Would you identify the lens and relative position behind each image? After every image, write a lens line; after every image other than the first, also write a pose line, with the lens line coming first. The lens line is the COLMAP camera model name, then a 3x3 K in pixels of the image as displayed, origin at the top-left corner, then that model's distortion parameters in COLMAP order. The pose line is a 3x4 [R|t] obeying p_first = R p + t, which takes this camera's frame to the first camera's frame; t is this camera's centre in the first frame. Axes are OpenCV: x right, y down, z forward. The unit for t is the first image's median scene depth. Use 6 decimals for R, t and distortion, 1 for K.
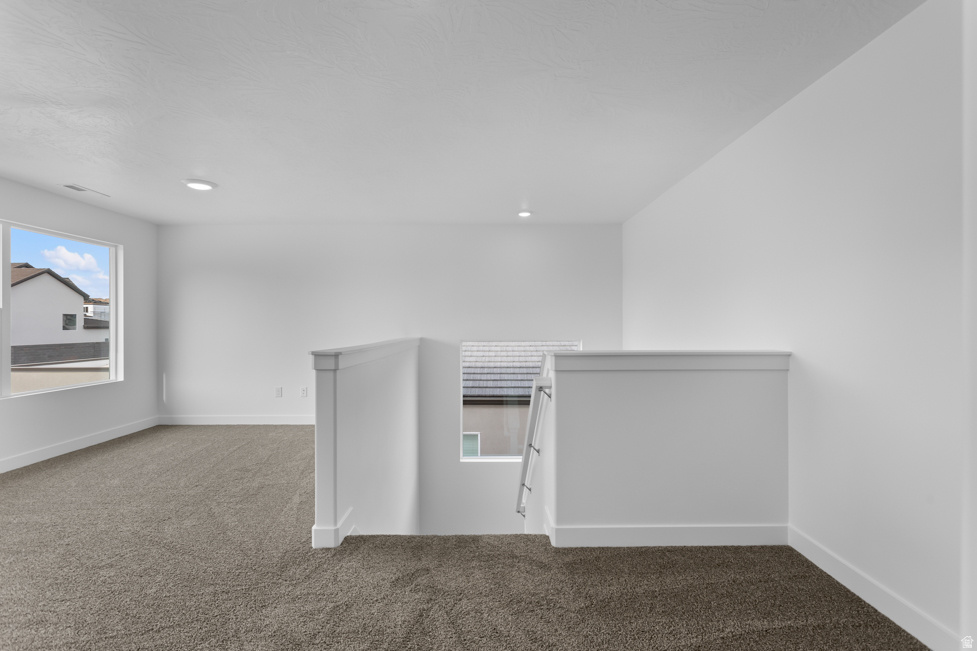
lens RADIAL K [[471.3, 0, 488.6], [0, 471.3, 326.0], [0, 0, 1]] dist [-0.003879, 0.000114]
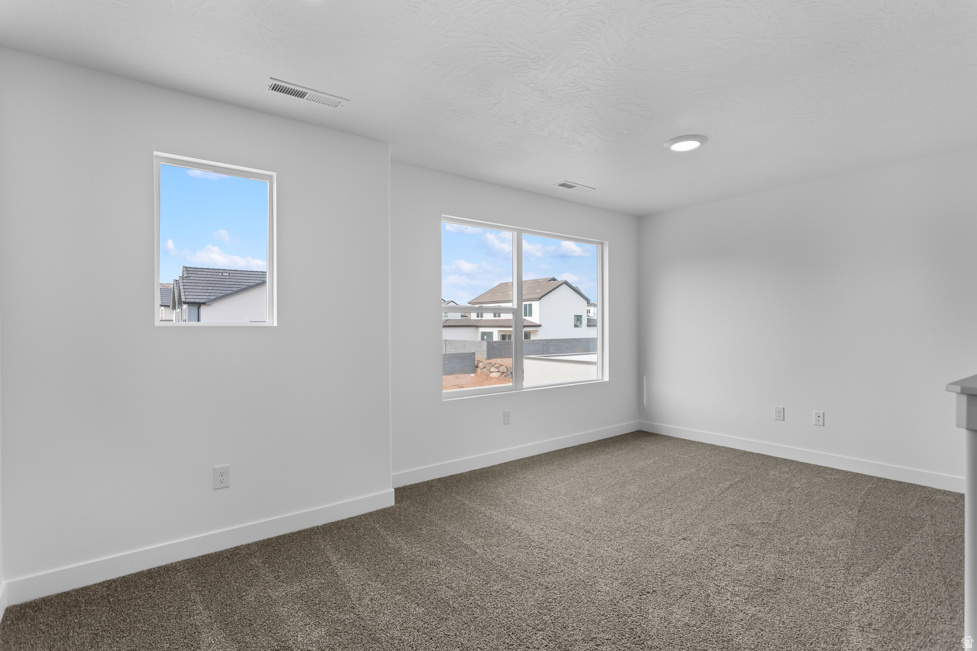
lens RADIAL K [[471.3, 0, 489.2], [0, 471.3, 326.6], [0, 0, 1]] dist [-0.003879, 0.000114]
pose [[0.607184, 0.002031, -0.794558, -0.196834], [0.002643, 0.999986, 0.004576, -0.000699], [0.794557, -0.004879, 0.607170, 0.274806]]
